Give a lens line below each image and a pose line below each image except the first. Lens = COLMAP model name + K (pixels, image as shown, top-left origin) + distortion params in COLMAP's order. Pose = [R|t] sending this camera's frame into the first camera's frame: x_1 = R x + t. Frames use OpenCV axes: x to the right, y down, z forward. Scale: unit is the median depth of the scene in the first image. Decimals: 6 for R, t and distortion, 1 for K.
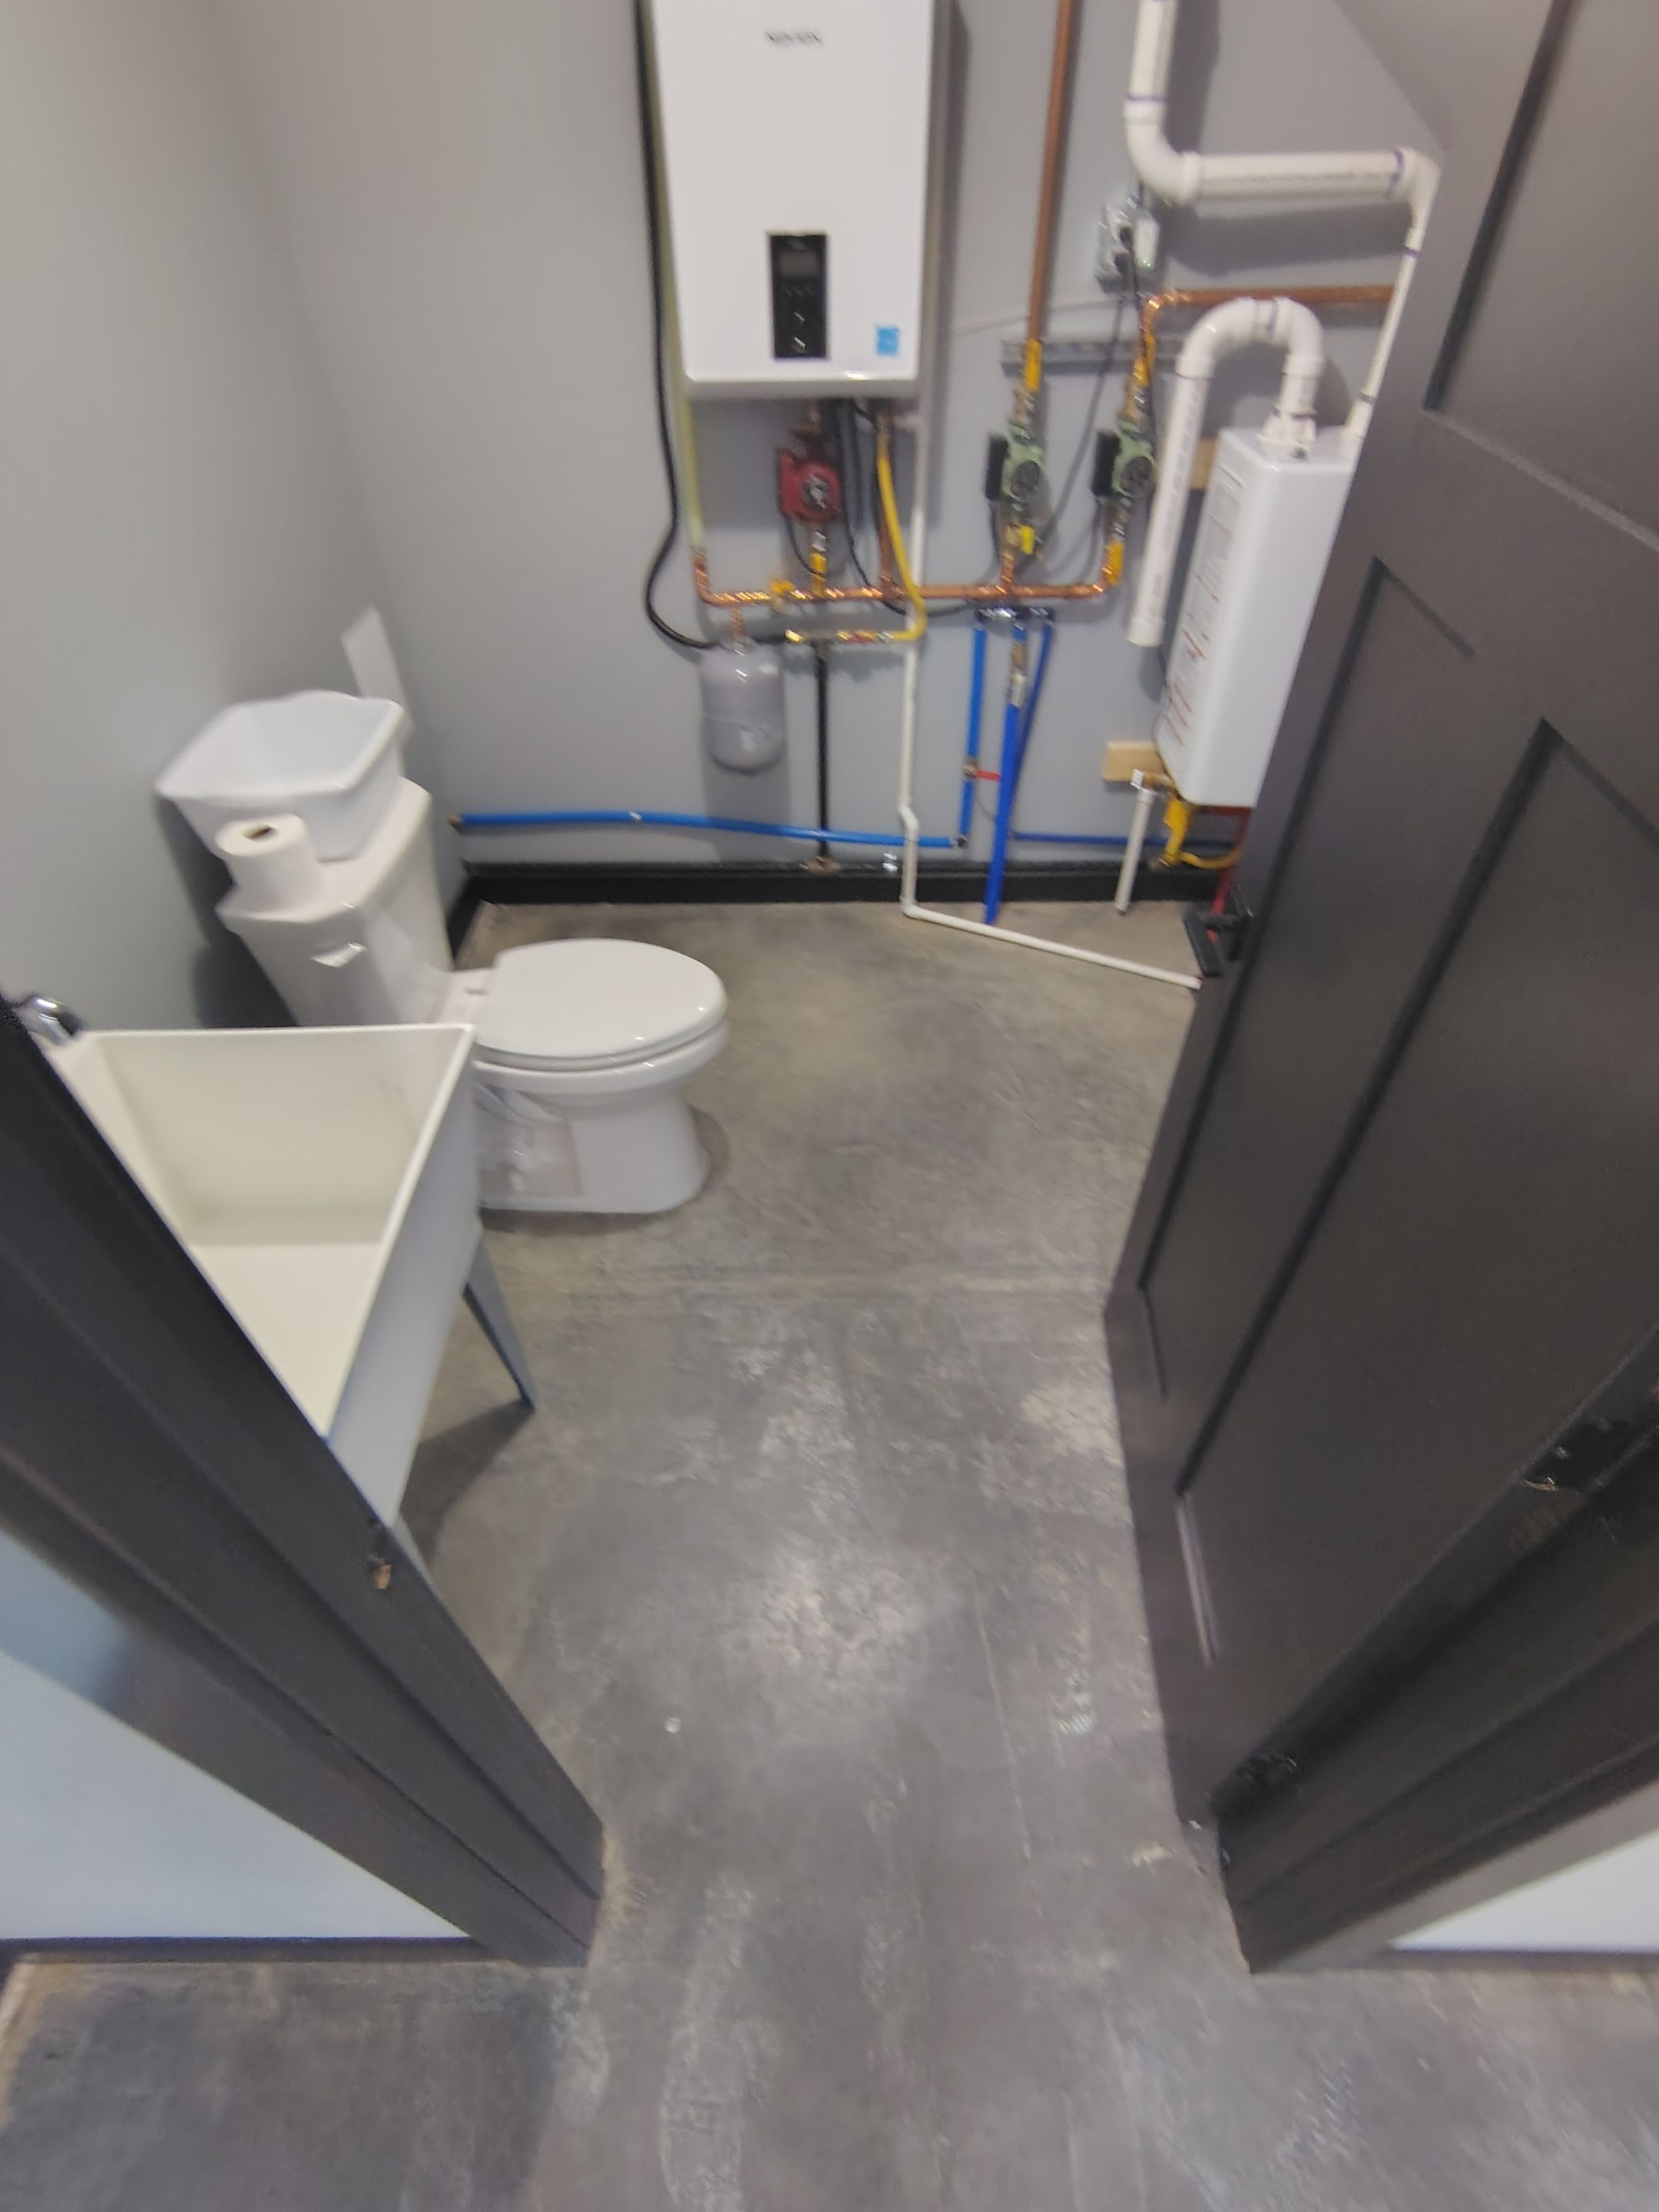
lens RADIAL K [[1044.3, 0, 819.0], [0, 1044.3, 1109.6], [0, 0, 1]] dist [-0.001659, 0.000259]
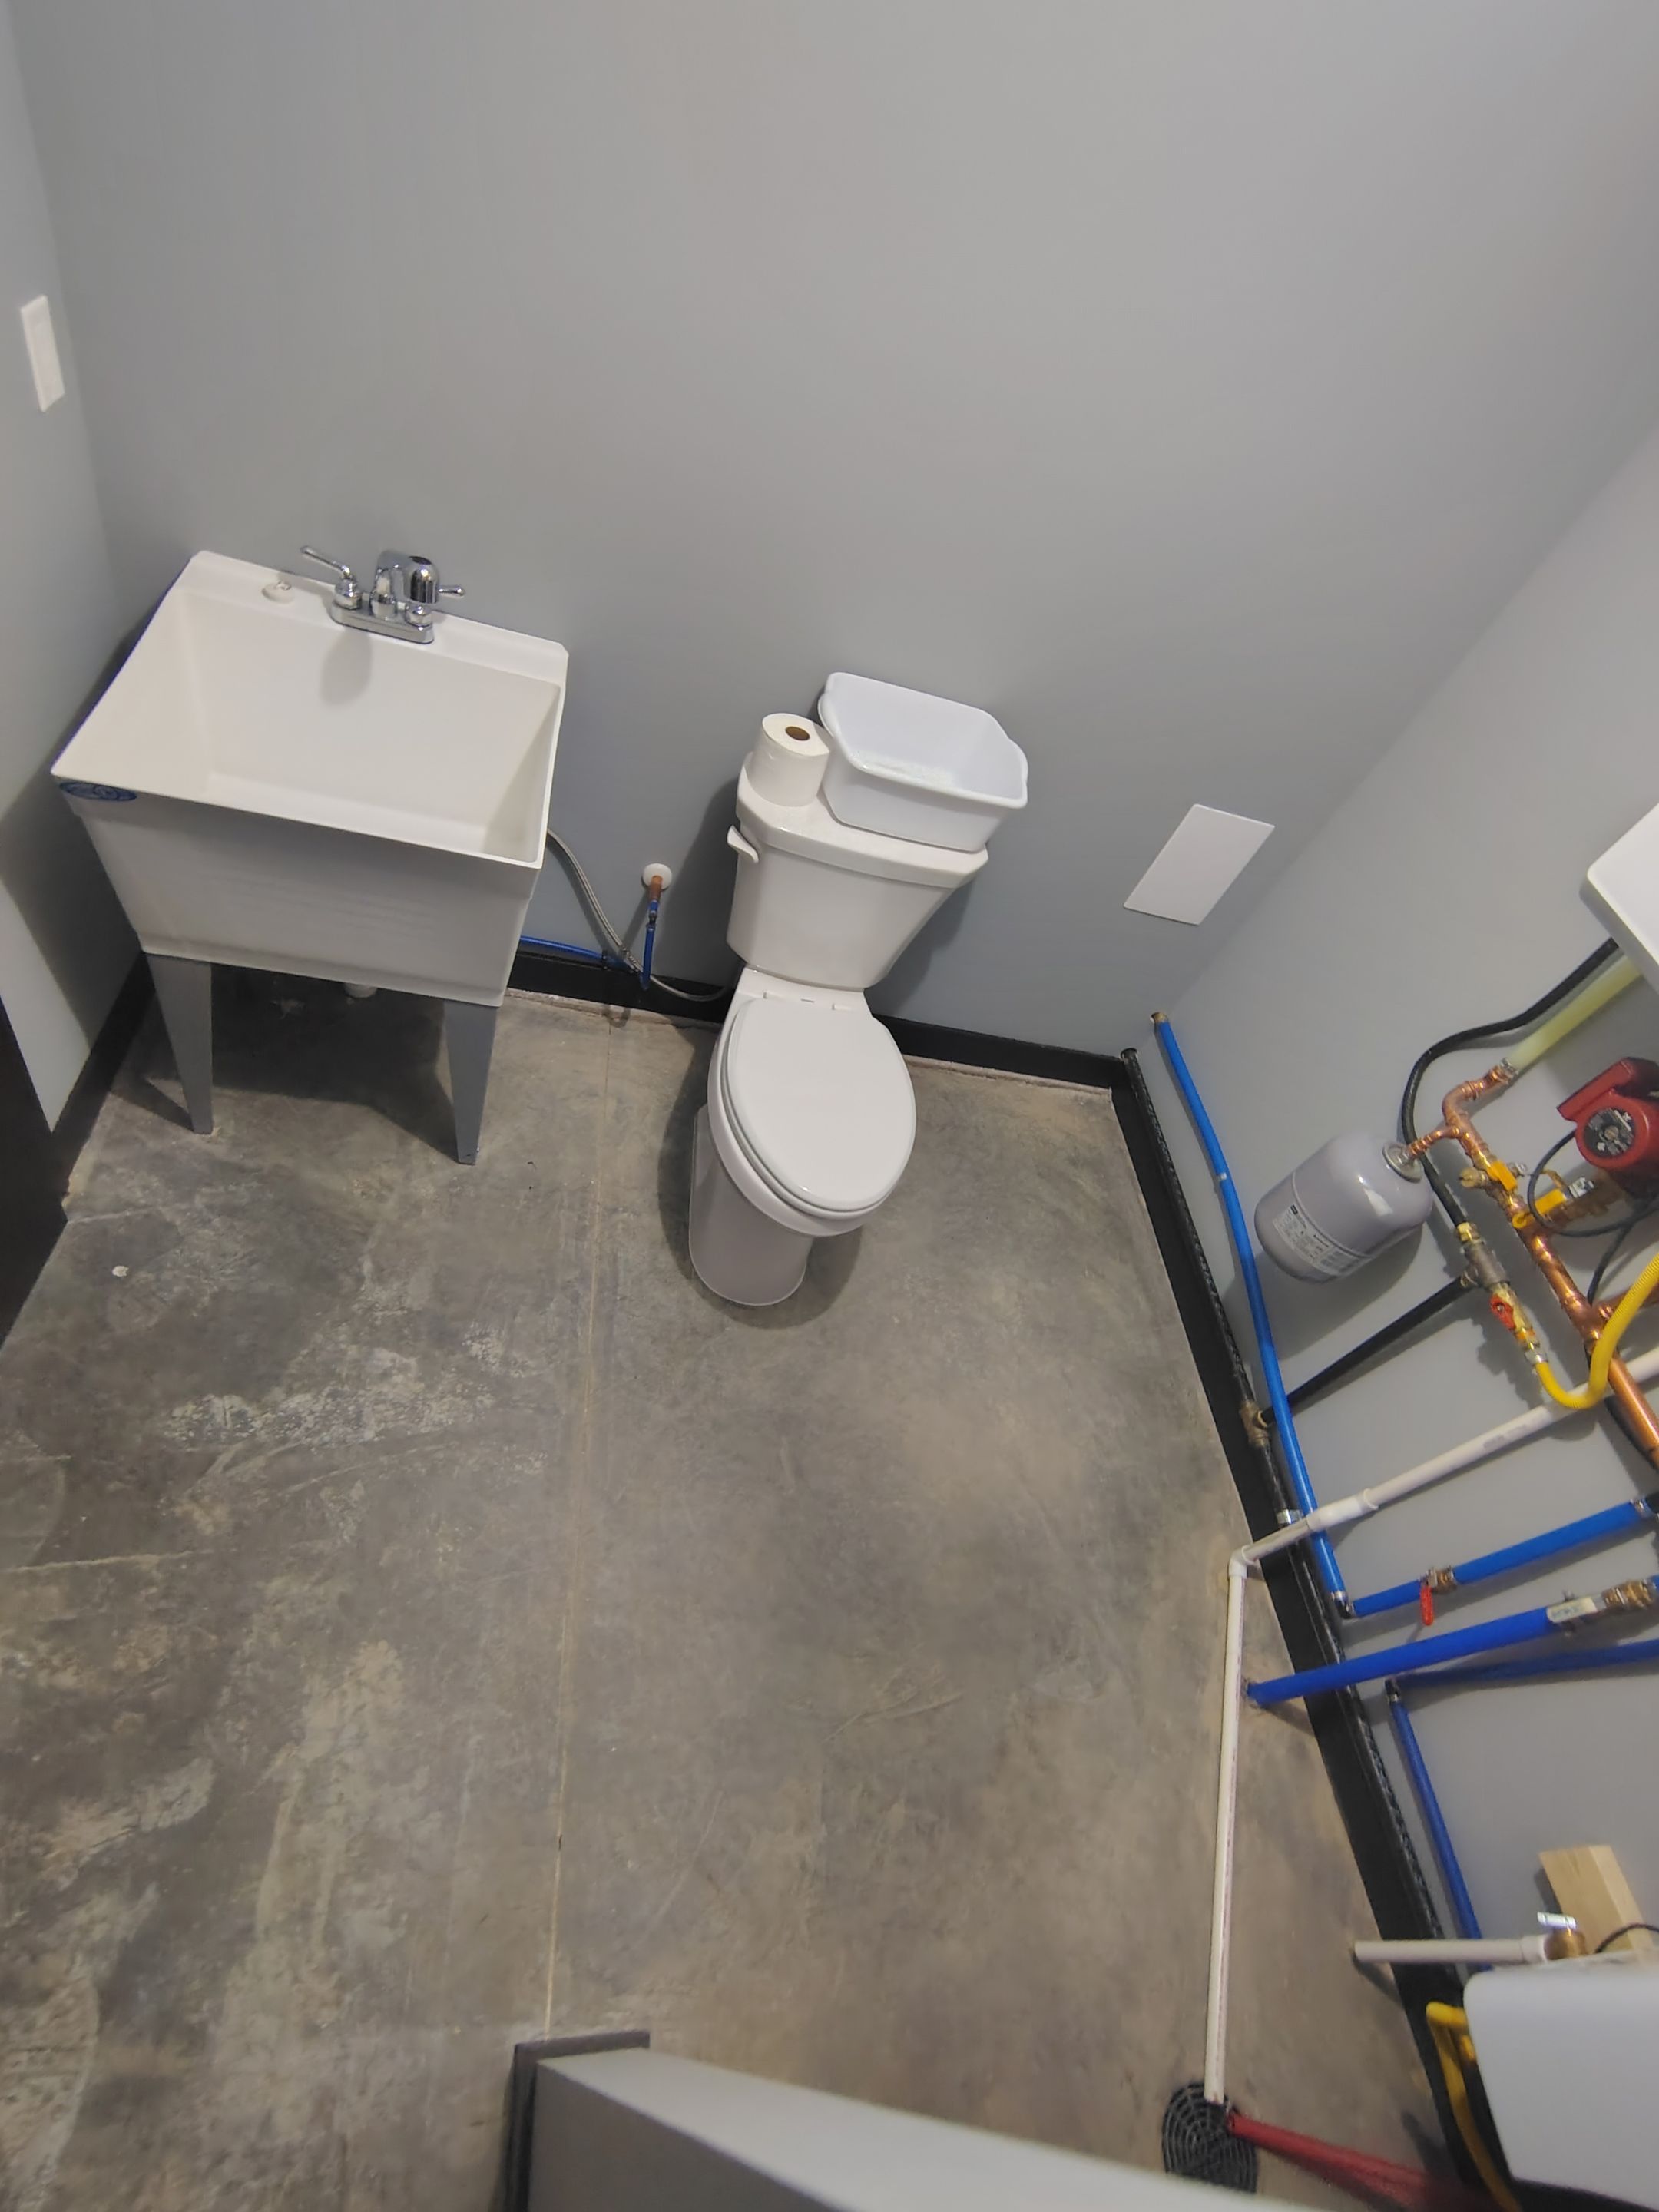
lens RADIAL K [[1044.3, 0, 819.0], [0, 1044.3, 1109.6], [0, 0, 1]] dist [-0.001659, 0.000259]
pose [[0.083760, 0.784086, -0.614974, 0.363753], [-0.884716, 0.342500, 0.316184, -0.385325], [0.458544, 0.517594, 0.722381, 0.314634]]
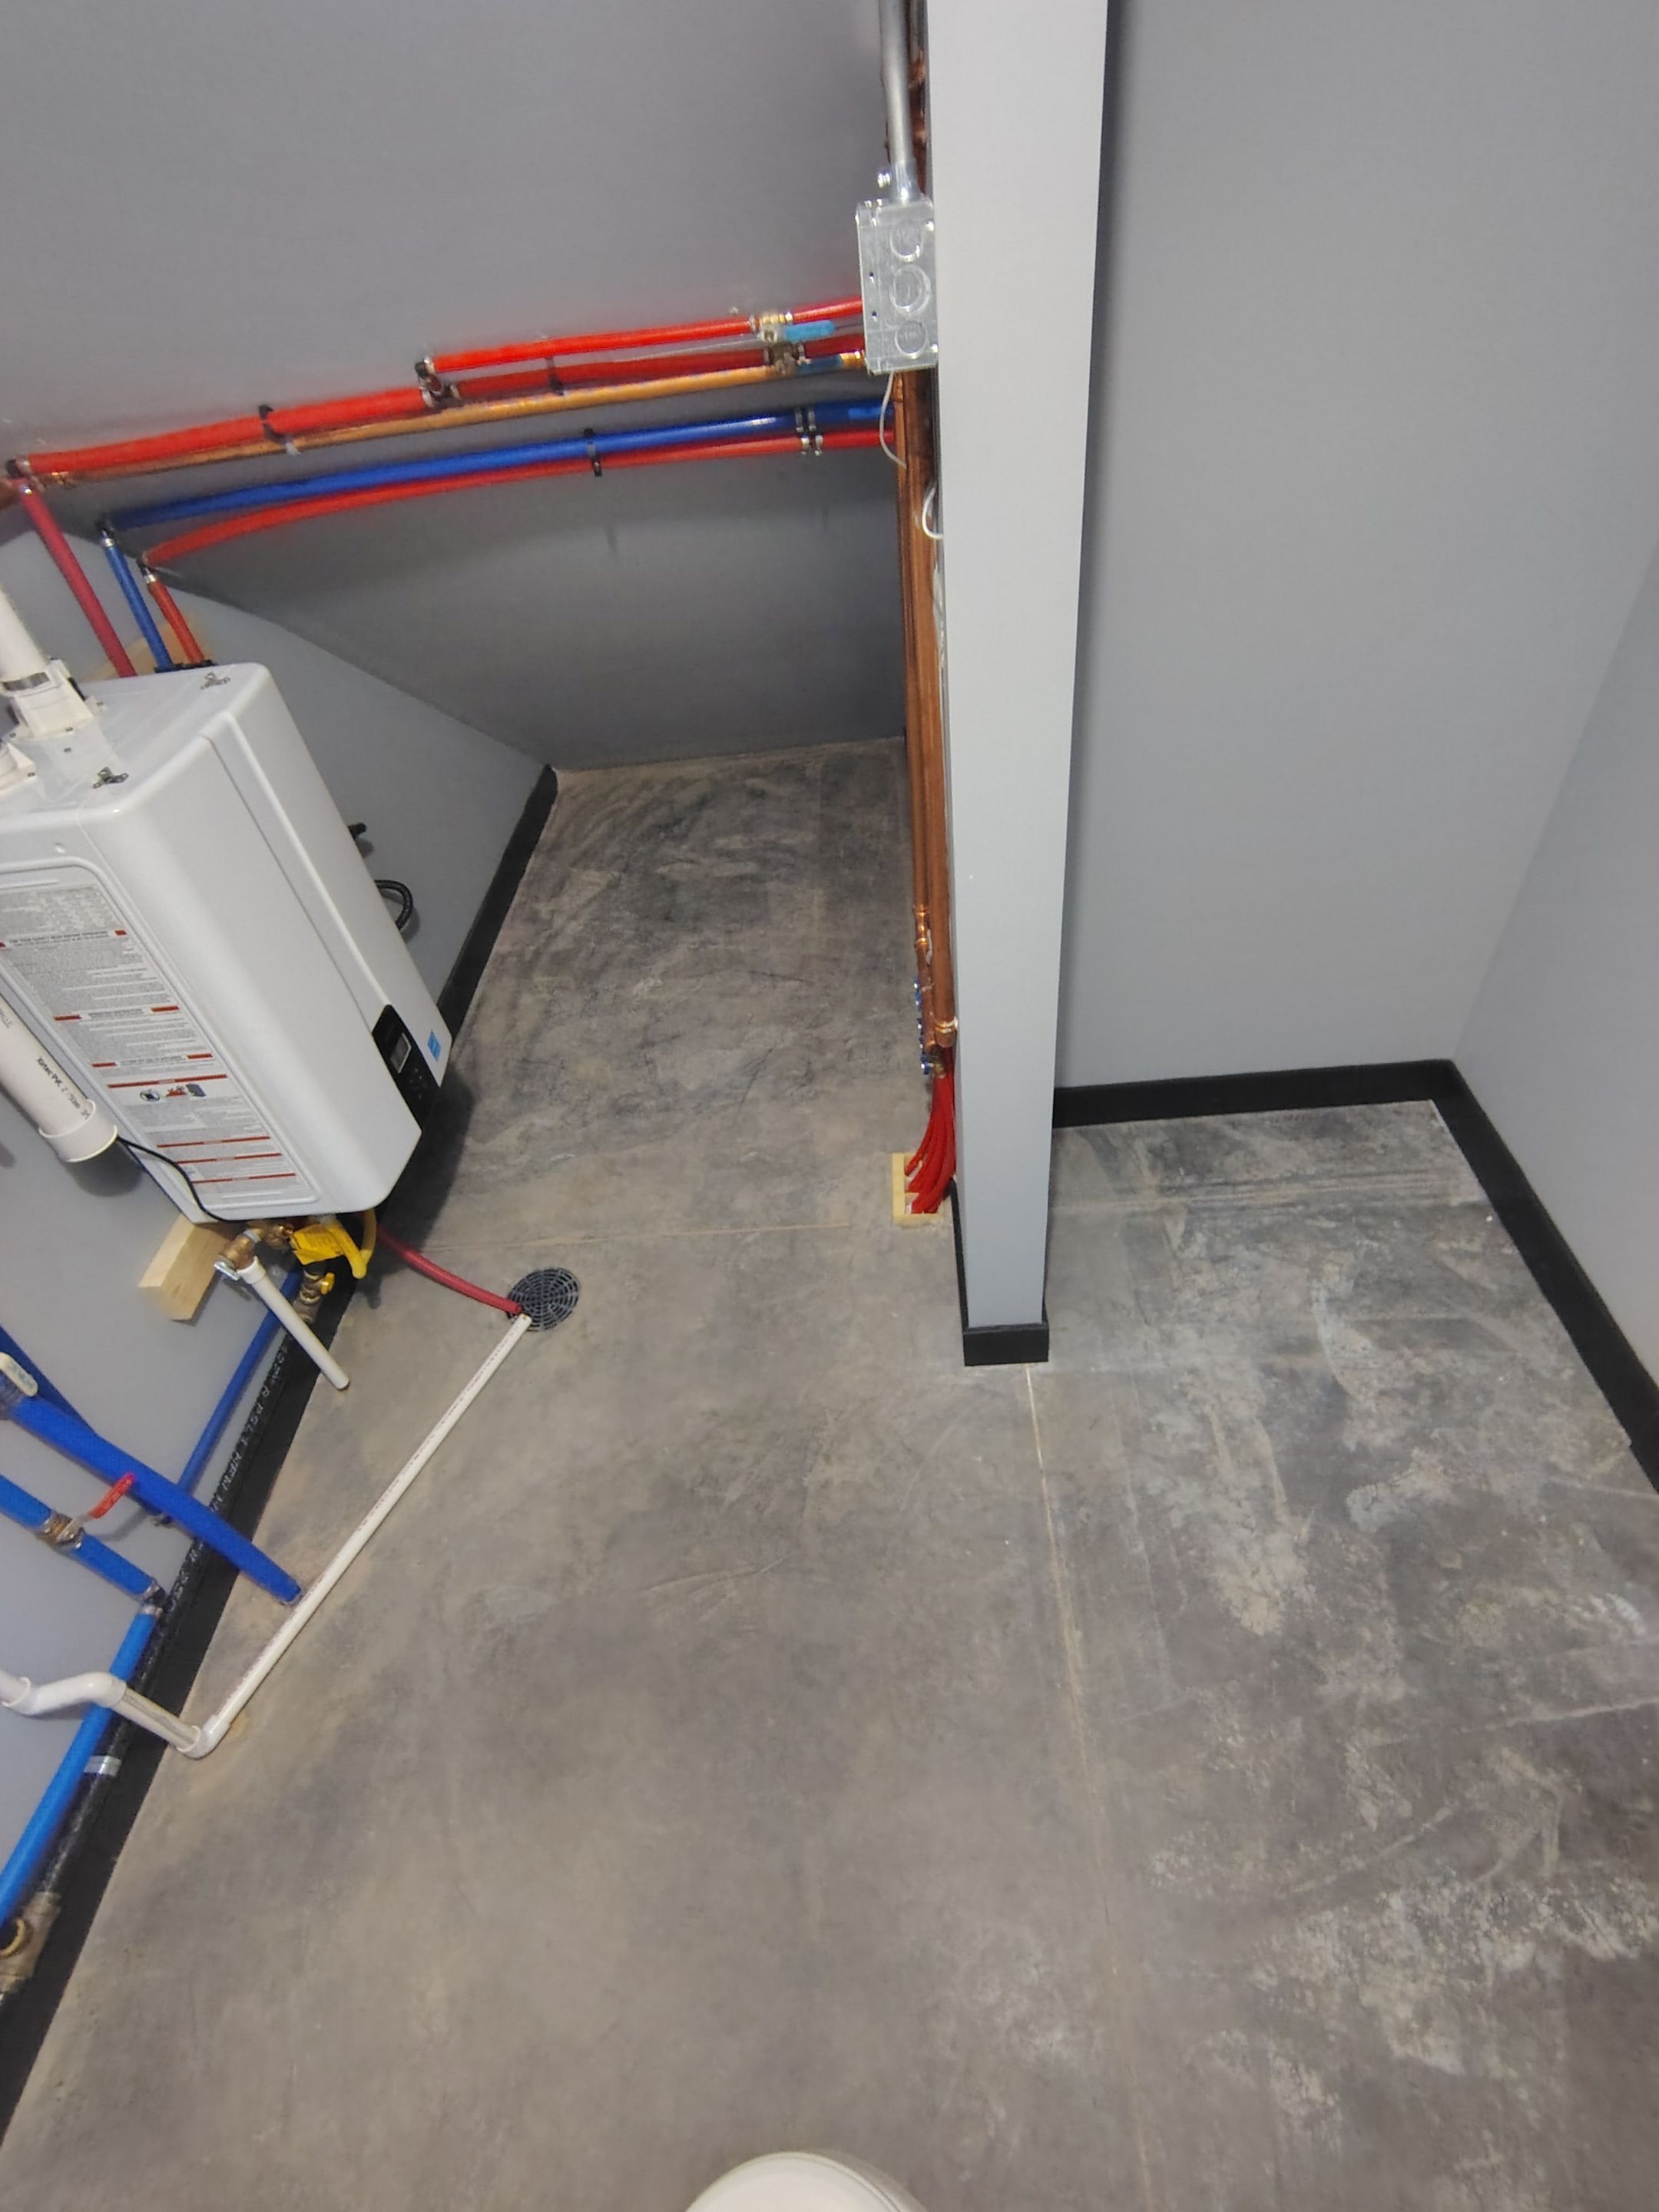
lens RADIAL K [[1044.3, 0, 819.0], [0, 1044.3, 1109.6], [0, 0, 1]] dist [-0.001659, 0.000259]
pose [[0.006232, -0.687805, 0.725869, -0.103136], [0.773404, 0.463449, 0.432505, -0.468140], [-0.633882, 0.558695, 0.534839, 0.508070]]
